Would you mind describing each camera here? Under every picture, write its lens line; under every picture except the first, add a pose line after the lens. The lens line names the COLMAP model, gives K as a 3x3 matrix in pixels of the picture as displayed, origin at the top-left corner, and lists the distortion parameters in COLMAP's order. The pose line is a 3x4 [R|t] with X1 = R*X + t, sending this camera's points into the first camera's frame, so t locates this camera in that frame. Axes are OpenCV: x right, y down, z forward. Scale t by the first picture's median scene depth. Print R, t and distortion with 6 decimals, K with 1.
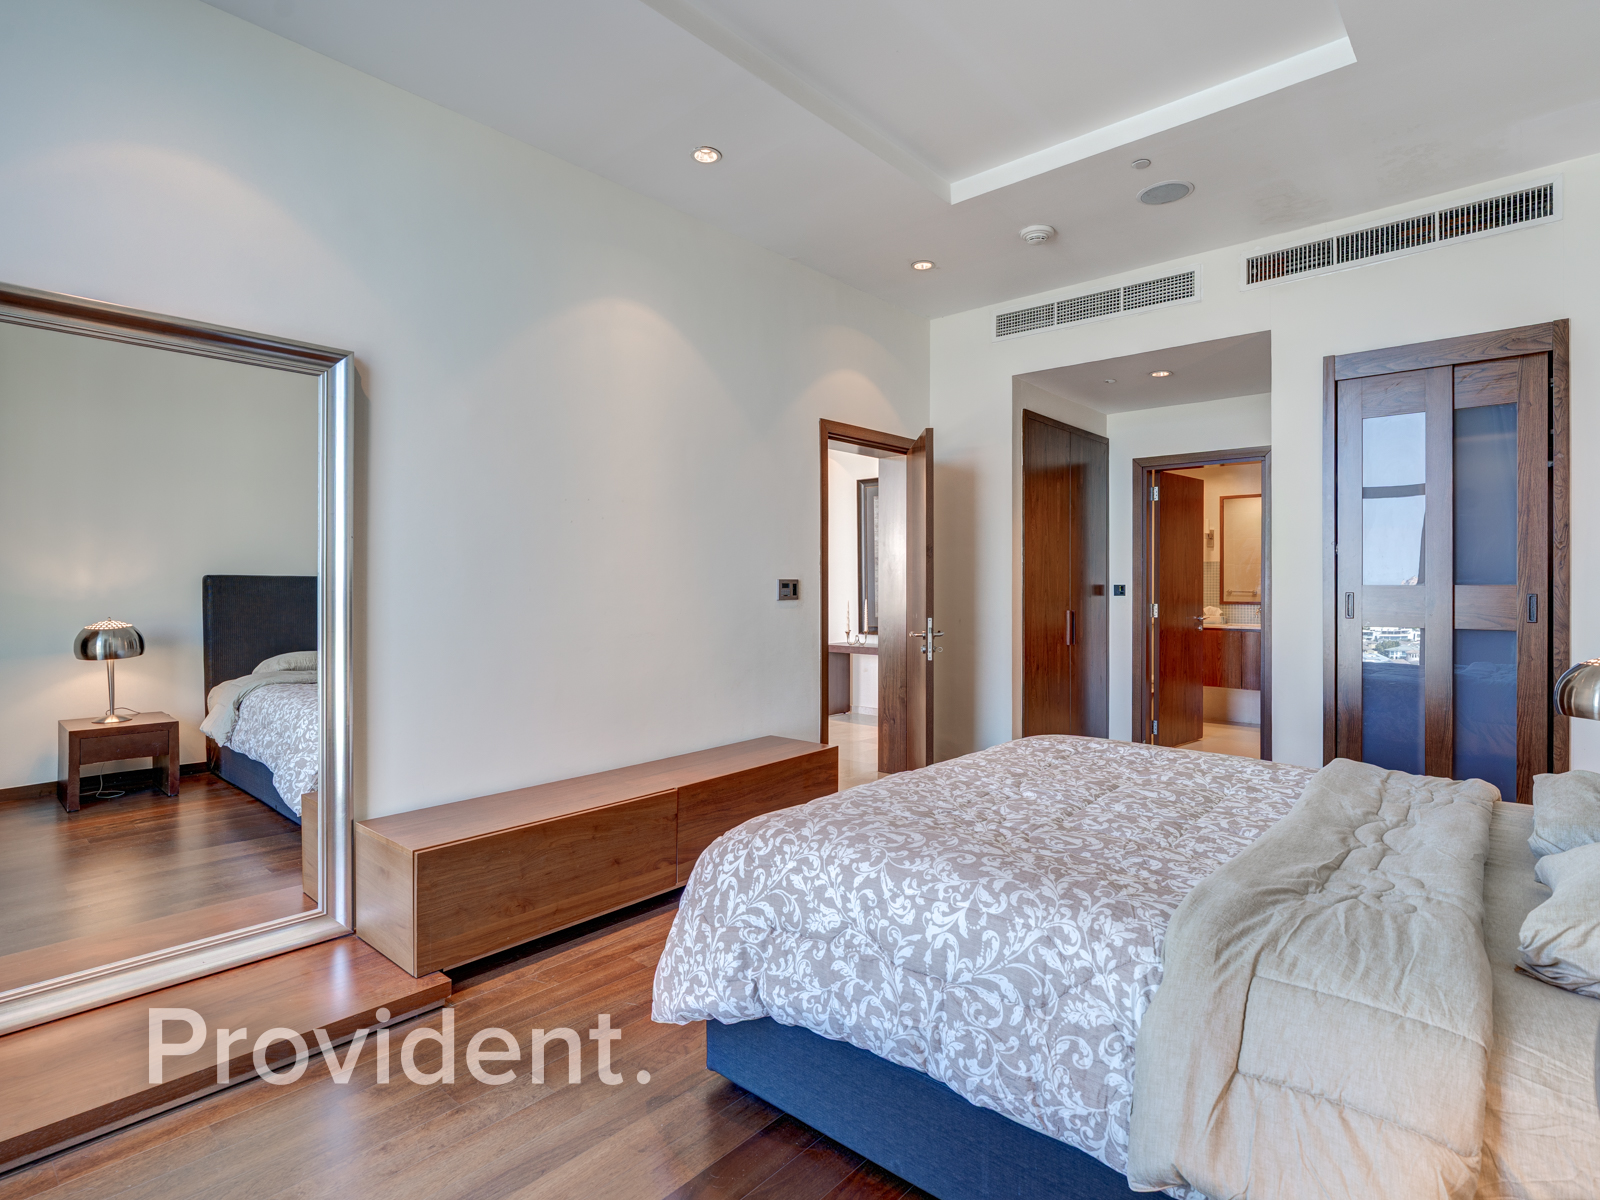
lens RADIAL K [[819.6, 0, 803.7], [0, 819.6, 602.3], [0, 0, 1]] dist [-0.005523, 0.002117]
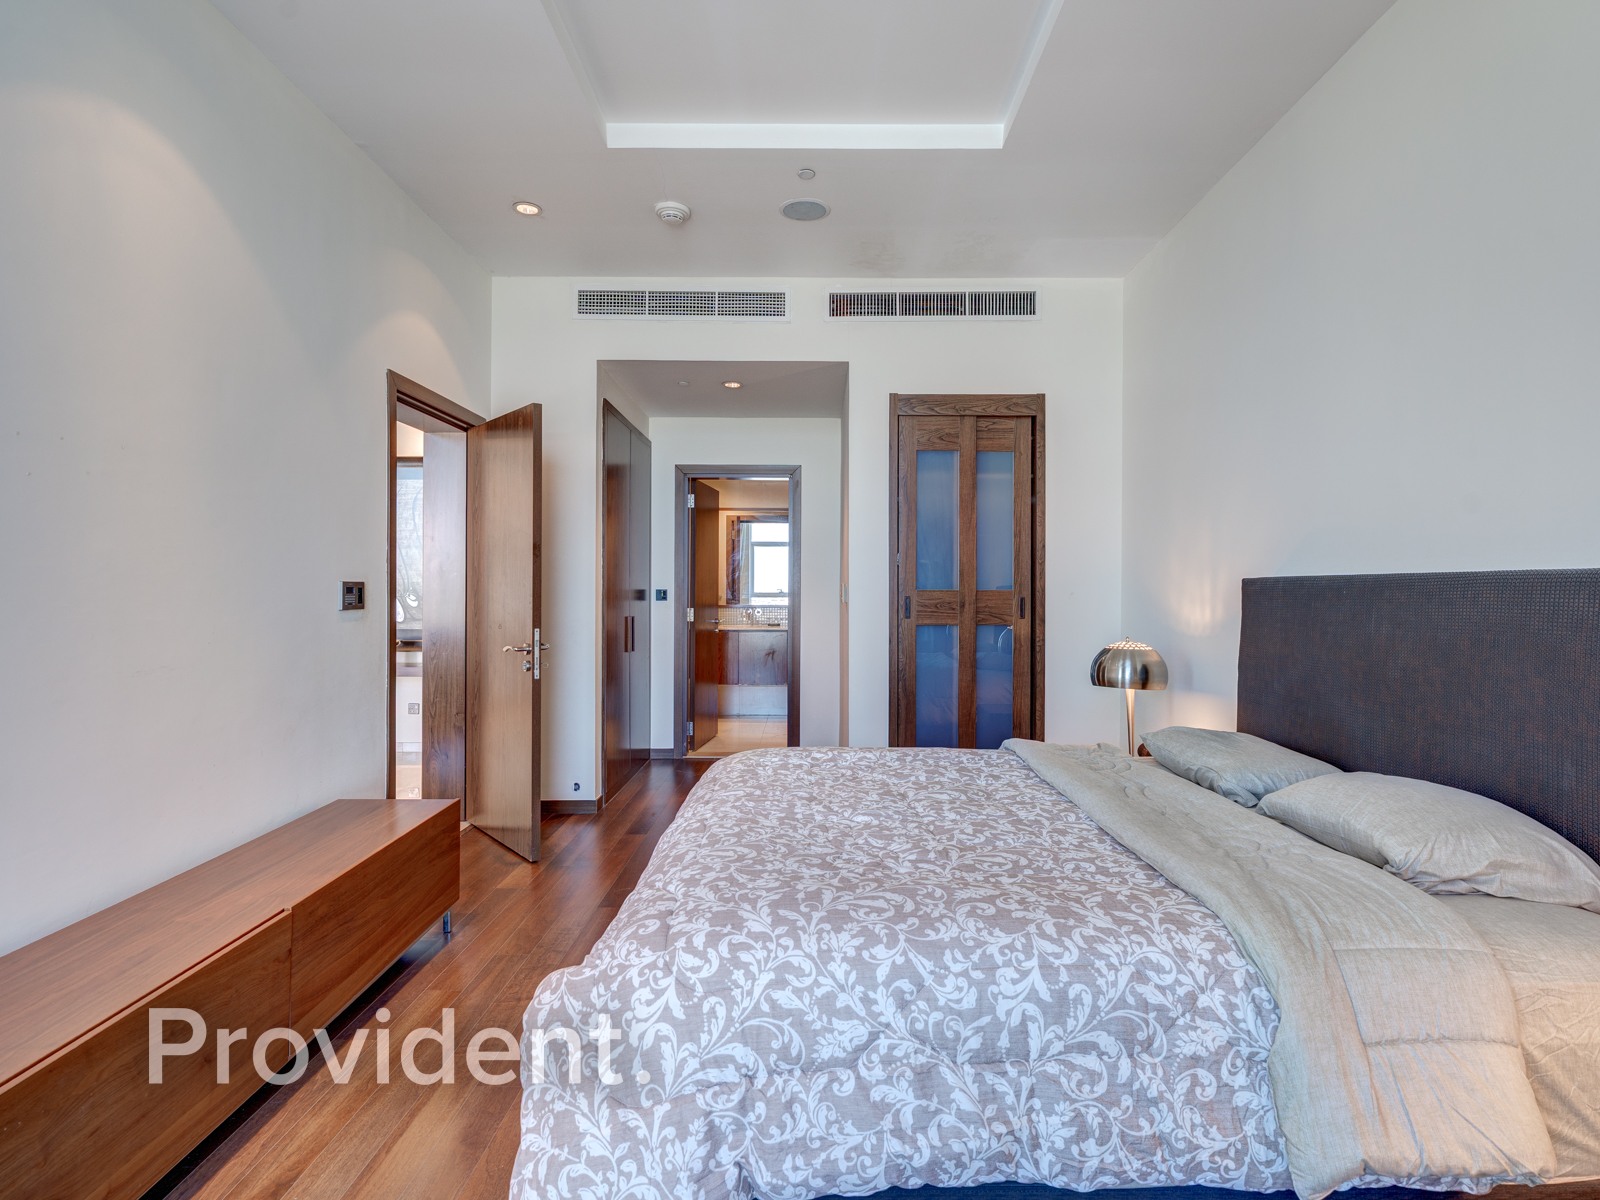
lens RADIAL K [[819.6, 0, 799.2], [0, 819.6, 601.7], [0, 0, 1]] dist [-0.005523, 0.002117]
pose [[0.749051, -0.007991, 0.662464, -0.443774], [0.012132, 0.999925, -0.001657, -0.008628], [-0.662401, 0.009278, 0.749092, 0.415897]]
